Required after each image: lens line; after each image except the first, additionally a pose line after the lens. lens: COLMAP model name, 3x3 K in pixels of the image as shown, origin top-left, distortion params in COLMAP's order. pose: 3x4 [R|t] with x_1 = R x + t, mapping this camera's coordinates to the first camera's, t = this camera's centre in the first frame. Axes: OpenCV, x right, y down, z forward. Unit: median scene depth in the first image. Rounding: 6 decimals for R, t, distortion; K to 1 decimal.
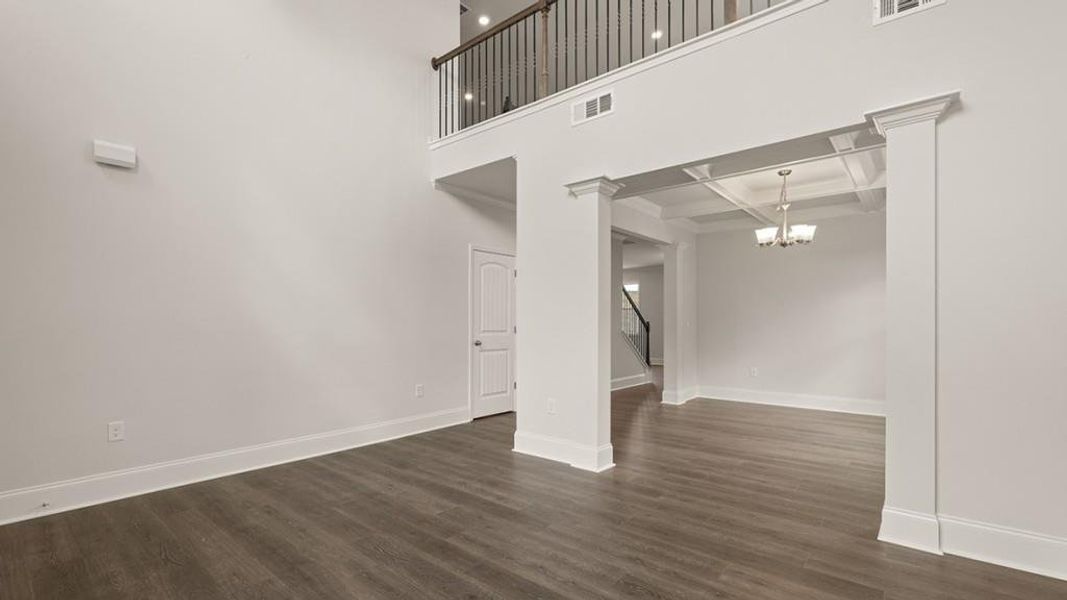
lens RADIAL K [[462.1, 0, 535.4], [0, 462.1, 322.5], [0, 0, 1]] dist [-0.002174, -0.000108]
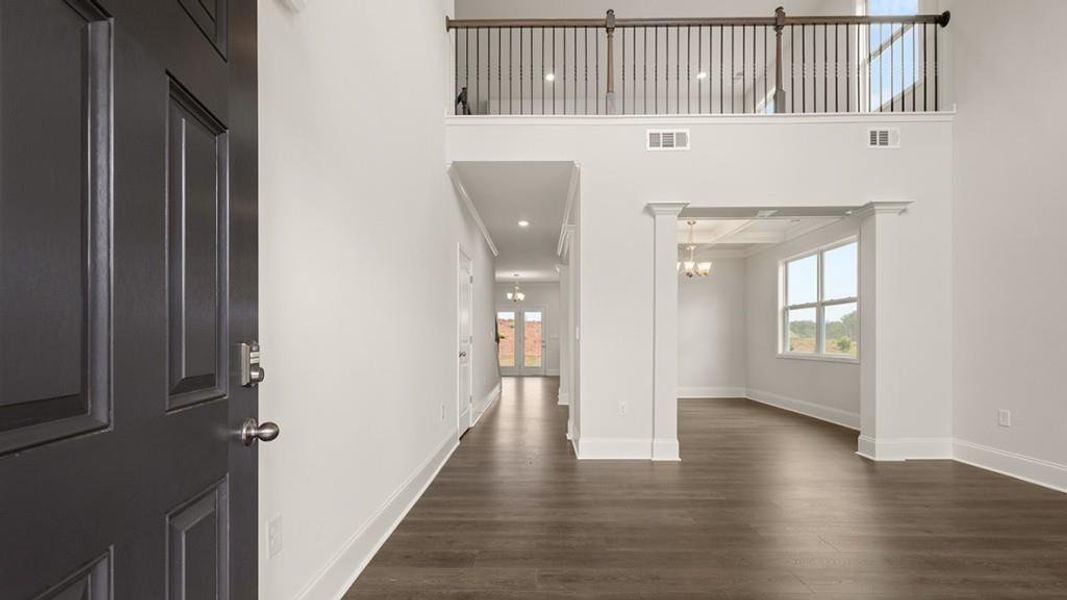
lens RADIAL K [[438.5, 0, 534.3], [0, 438.5, 337.3], [0, 0, 1]] dist [-0.000985, -0.000069]
pose [[0.773213, 0.001409, 0.634145, -0.781910], [0.002927, 0.999979, -0.005790, 0.023515], [-0.634140, 0.006333, 0.773192, 0.365989]]
